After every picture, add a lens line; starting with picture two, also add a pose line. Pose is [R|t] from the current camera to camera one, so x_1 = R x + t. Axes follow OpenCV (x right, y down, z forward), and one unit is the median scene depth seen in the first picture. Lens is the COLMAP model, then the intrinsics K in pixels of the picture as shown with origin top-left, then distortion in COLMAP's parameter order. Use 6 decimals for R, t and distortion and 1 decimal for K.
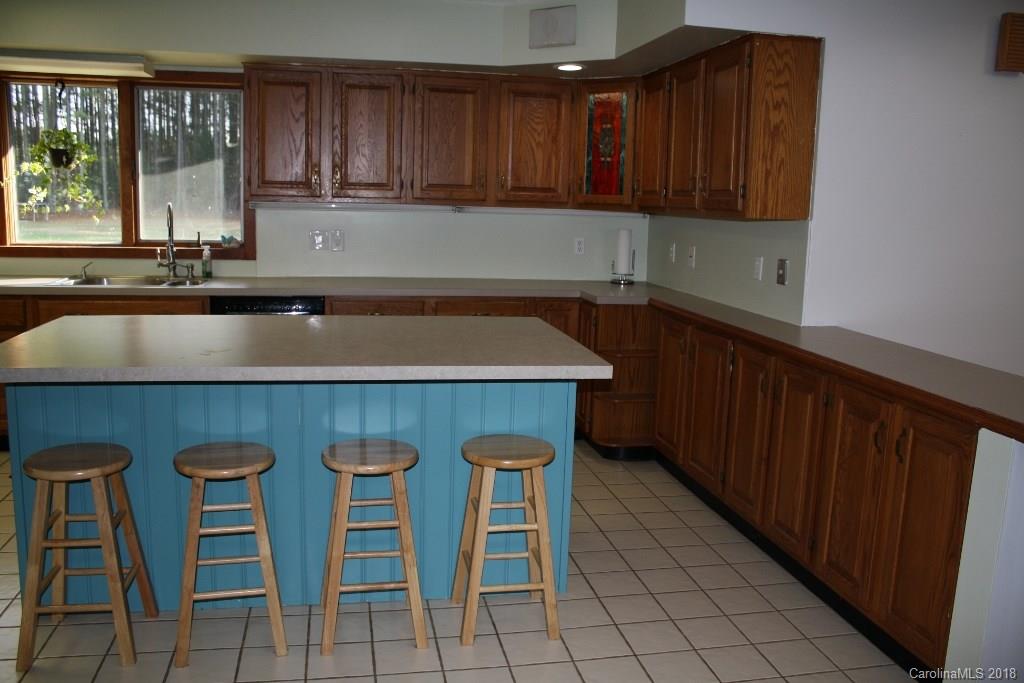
lens RADIAL K [[833.4, 0, 514.1], [0, 833.4, 341.1], [0, 0, 1]] dist [-0.101063, 0.006266]
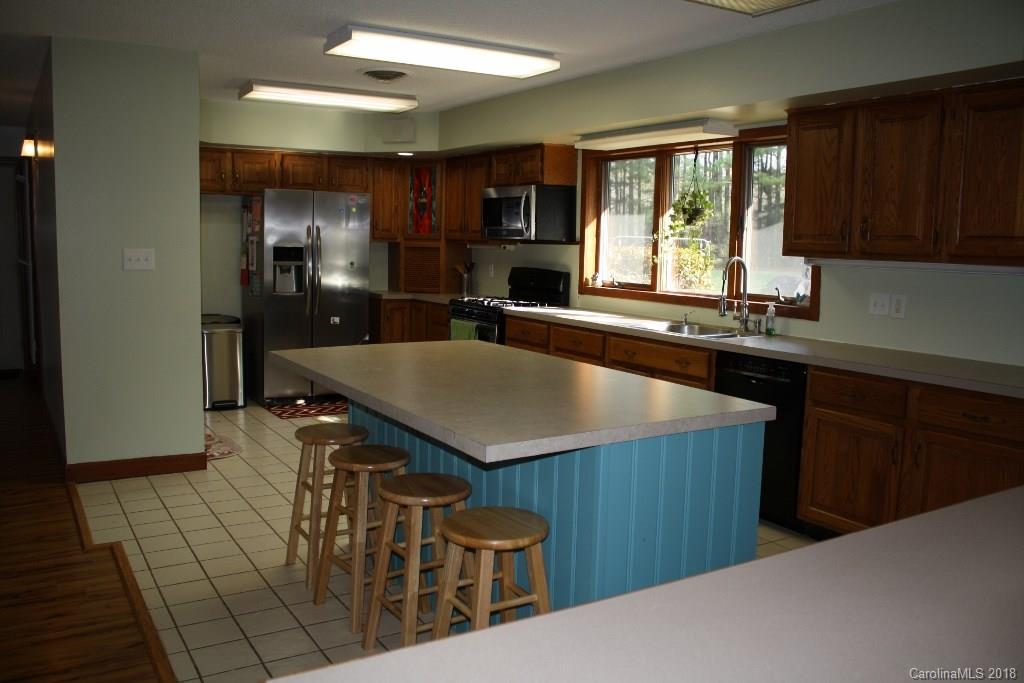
lens RADIAL K [[833.4, 0, 514.1], [0, 833.4, 341.1], [0, 0, 1]] dist [-0.101063, 0.006266]
pose [[0.351480, 0.087461, -0.932101, 0.436703], [-0.155020, 0.987320, 0.034187, -0.056983], [0.923272, 0.132479, 0.360581, 0.374937]]
